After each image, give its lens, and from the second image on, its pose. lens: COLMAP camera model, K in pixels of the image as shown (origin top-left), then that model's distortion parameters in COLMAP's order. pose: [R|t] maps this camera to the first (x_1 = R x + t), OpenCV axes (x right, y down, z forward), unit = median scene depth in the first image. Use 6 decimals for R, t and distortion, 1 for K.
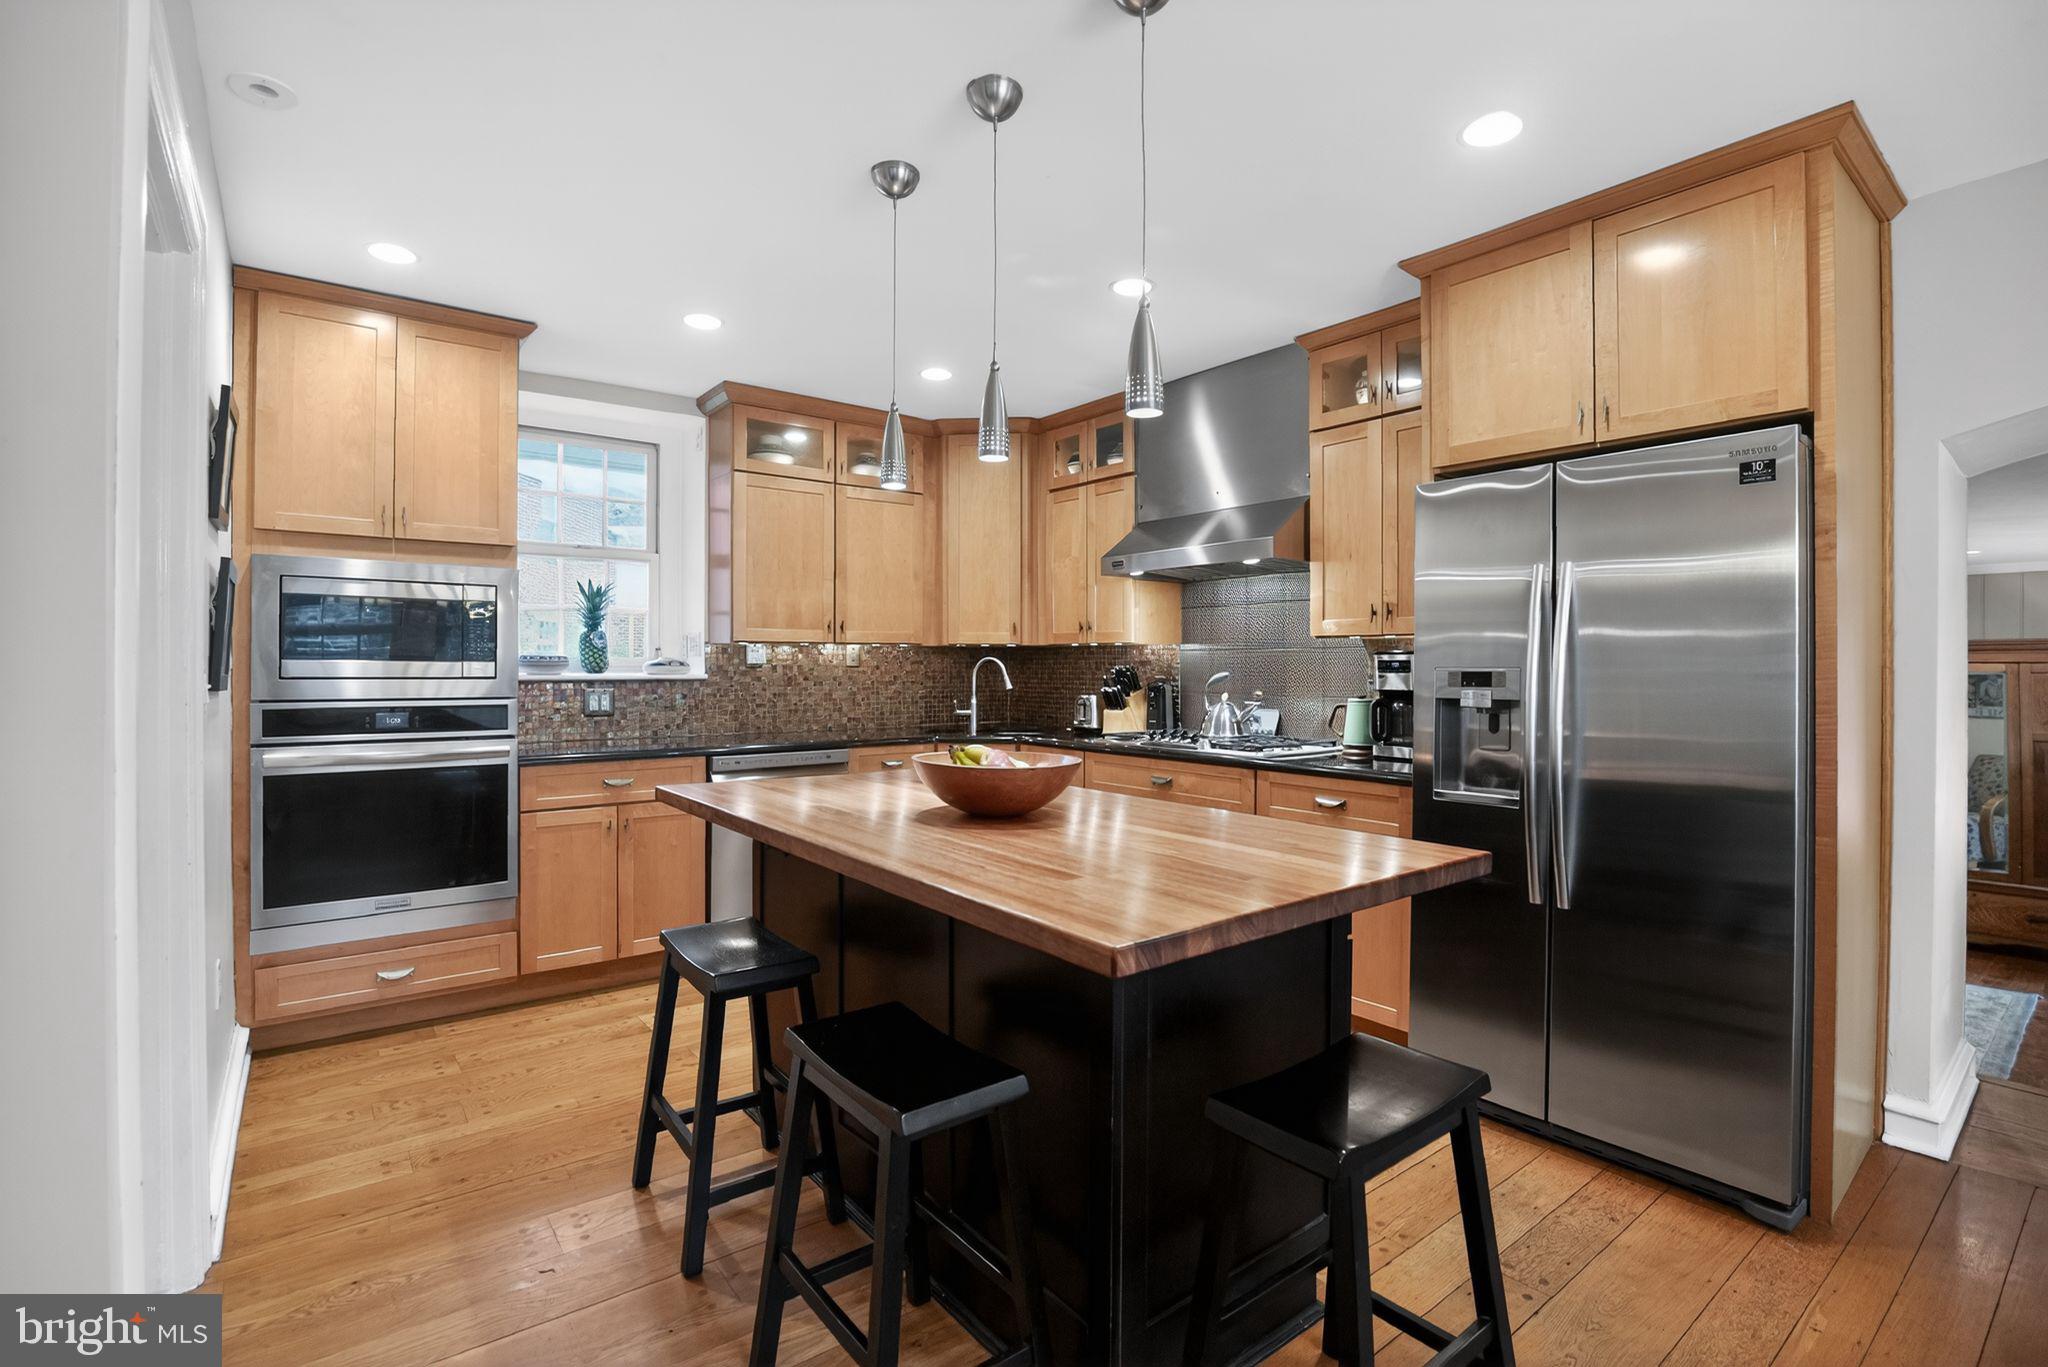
lens RADIAL K [[949.8, 0, 1034.6], [0, 949.8, 671.4], [0, 0, 1]] dist [-0.025107, 0.000900]
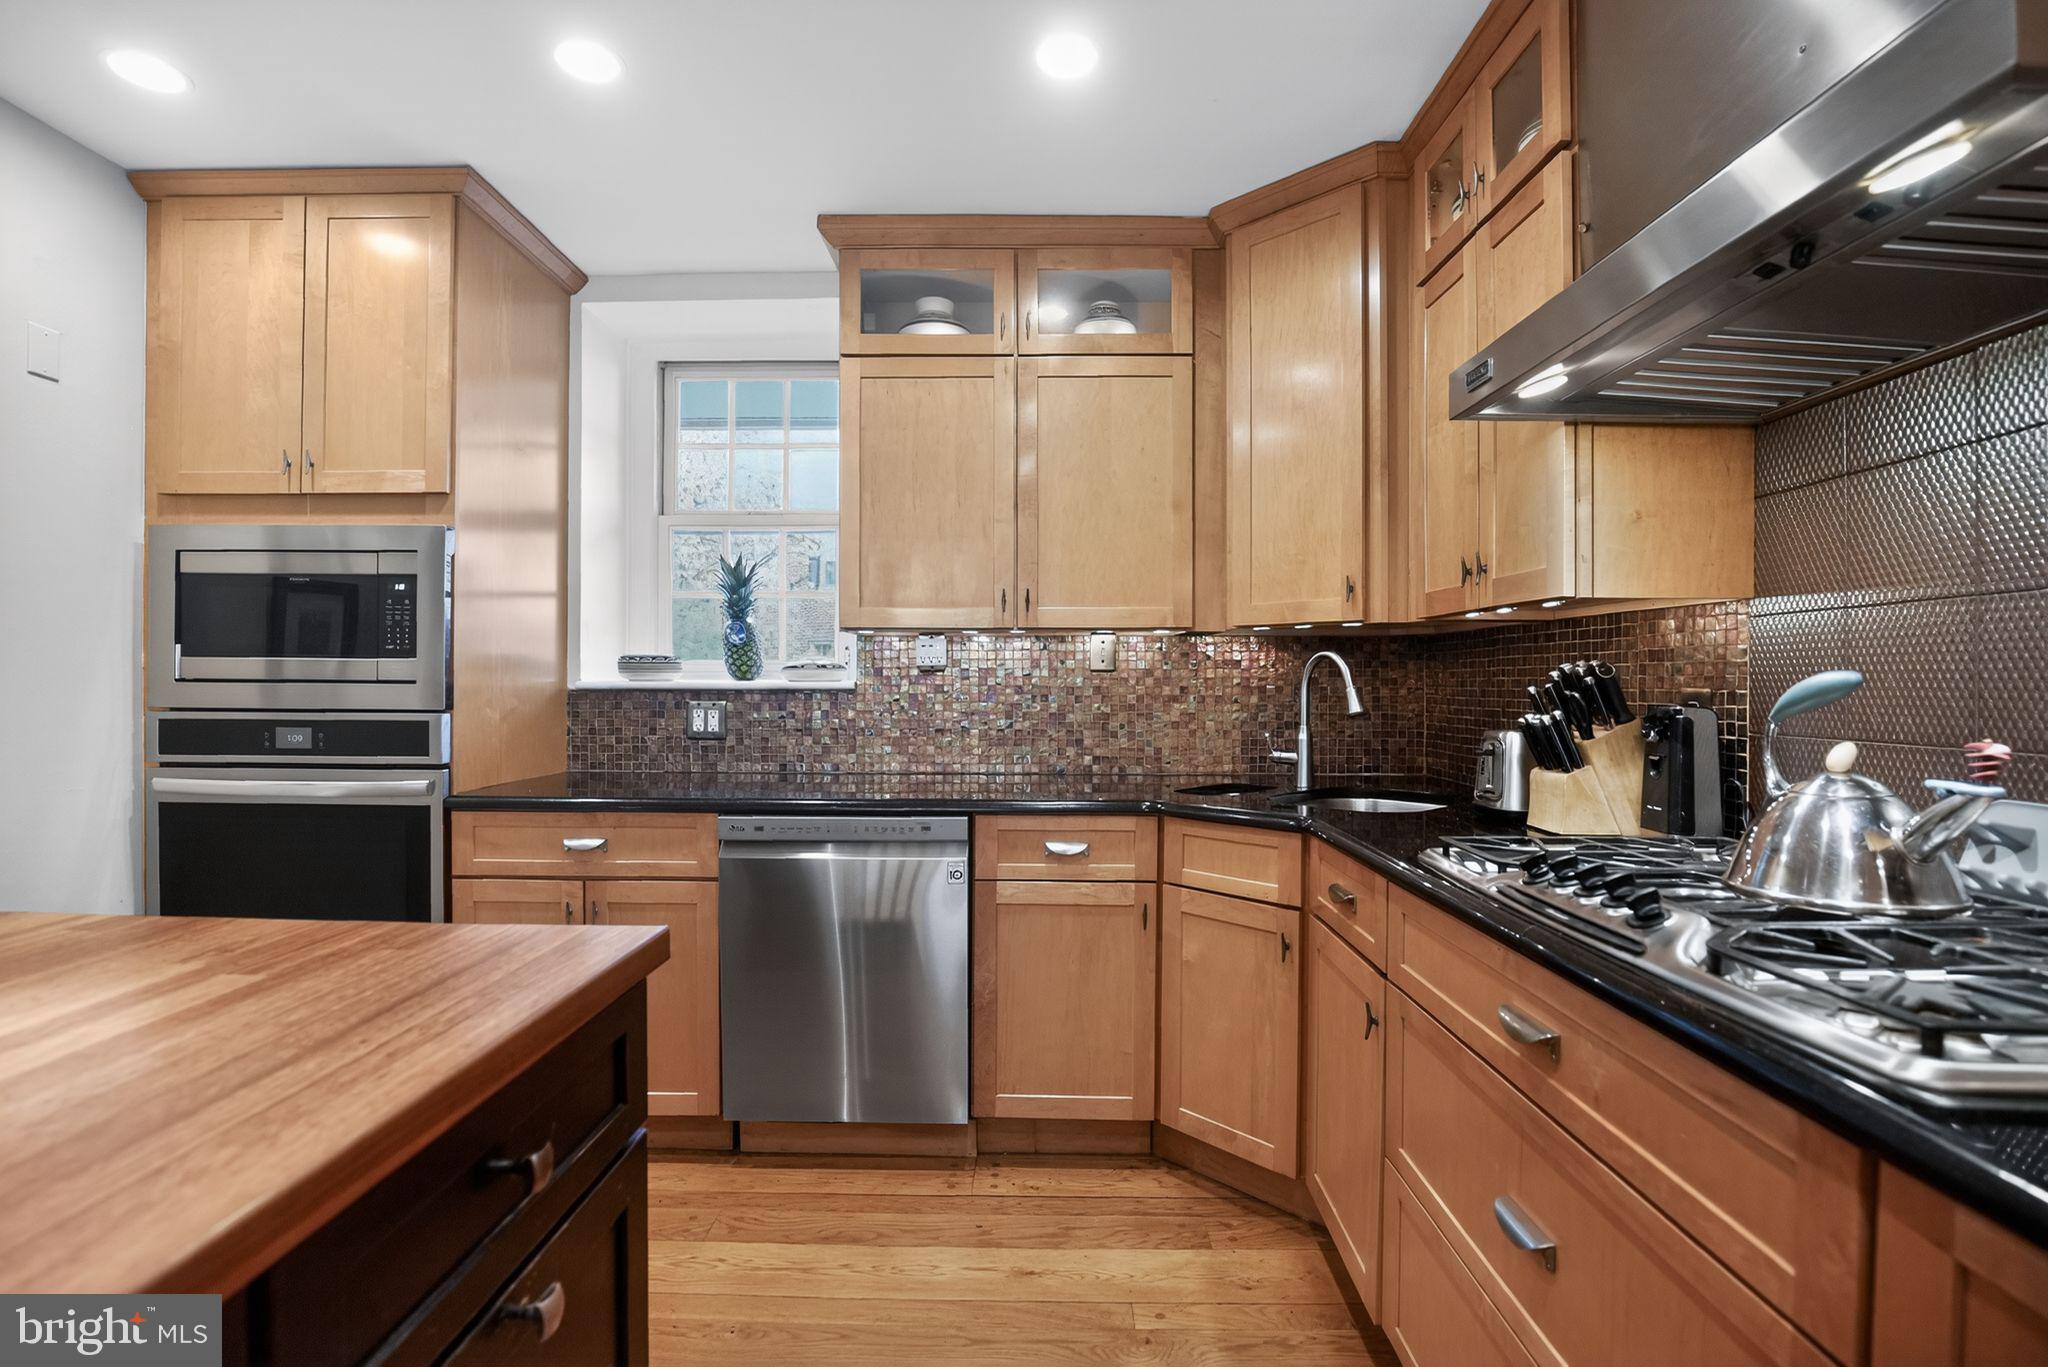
lens RADIAL K [[946.6, 0, 1024.0], [0, 946.6, 683.5], [0, 0, 1]] dist [-0.036620, 0.000745]
pose [[0.777165, 0.001038, -0.629296, 0.164713], [-0.005293, 0.999974, -0.004887, 0.006892], [0.629275, 0.007129, 0.777150, 0.570423]]
